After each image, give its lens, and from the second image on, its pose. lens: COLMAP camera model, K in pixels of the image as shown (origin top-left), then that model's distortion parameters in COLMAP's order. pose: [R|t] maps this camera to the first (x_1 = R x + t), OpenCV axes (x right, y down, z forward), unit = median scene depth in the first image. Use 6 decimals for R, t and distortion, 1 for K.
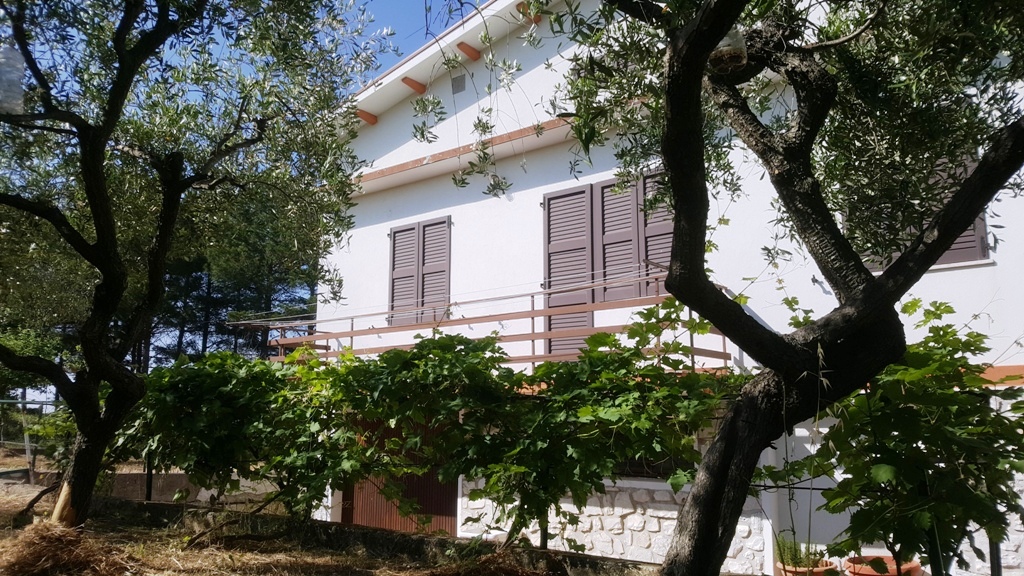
lens RADIAL K [[767.7, 0, 511.4], [0, 767.7, 317.7], [0, 0, 1]] dist [0.142981, -0.343440]
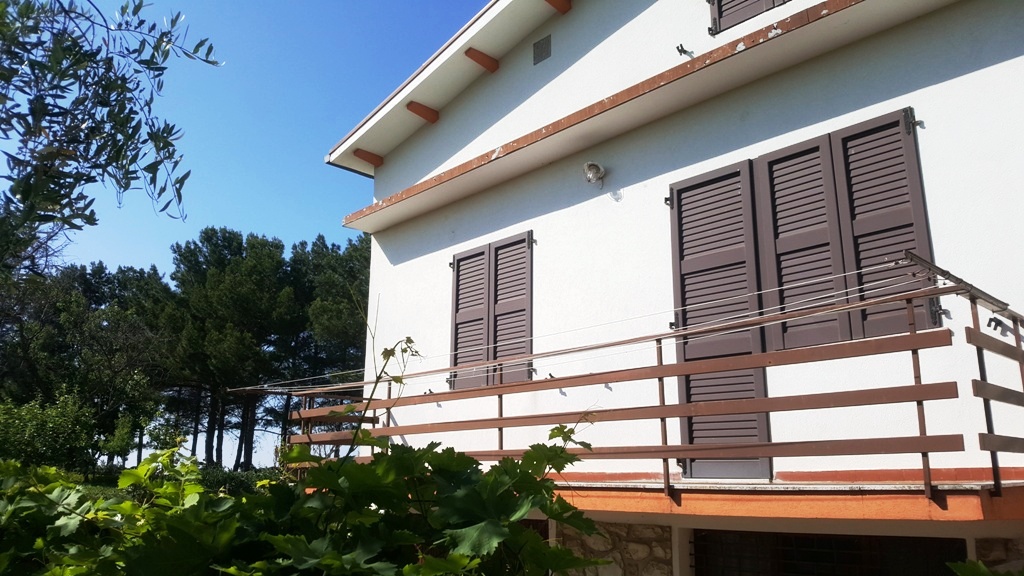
lens RADIAL K [[784.3, 0, 482.6], [0, 784.3, 292.6], [0, 0, 1]] dist [0.159925, -0.371440]
pose [[0.983056, -0.030723, -0.180714, 0.005386], [0.011826, 0.994430, -0.104729, -0.003257], [0.182925, 0.100817, 0.977944, 0.388713]]
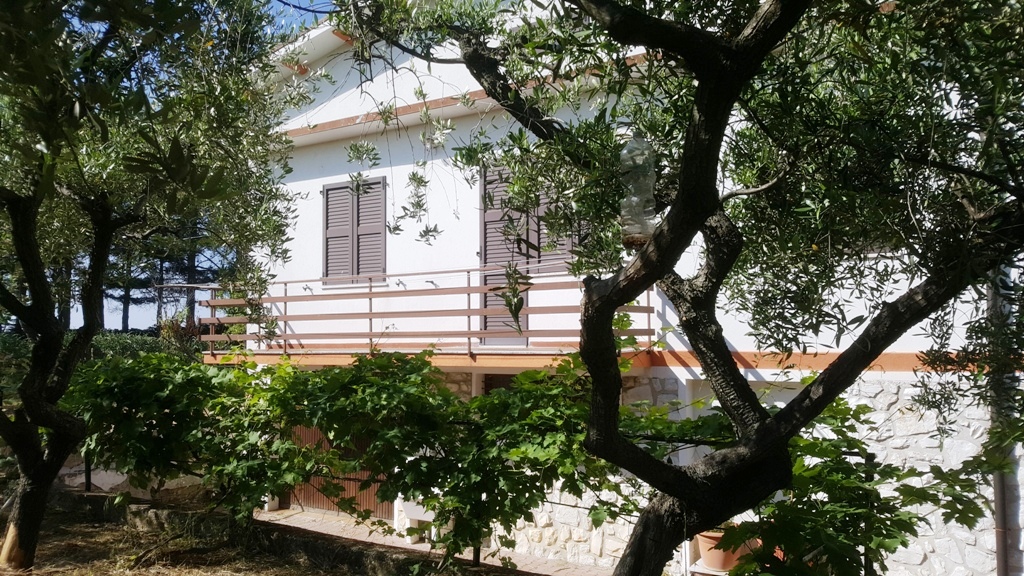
lens RADIAL K [[767.7, 0, 511.4], [0, 767.7, 317.7], [0, 0, 1]] dist [0.142981, -0.343440]
pose [[0.996698, -0.002750, 0.081153, 0.001501], [-0.005910, 0.994318, 0.106285, -0.076086], [-0.080984, -0.106414, 0.991019, -0.017122]]
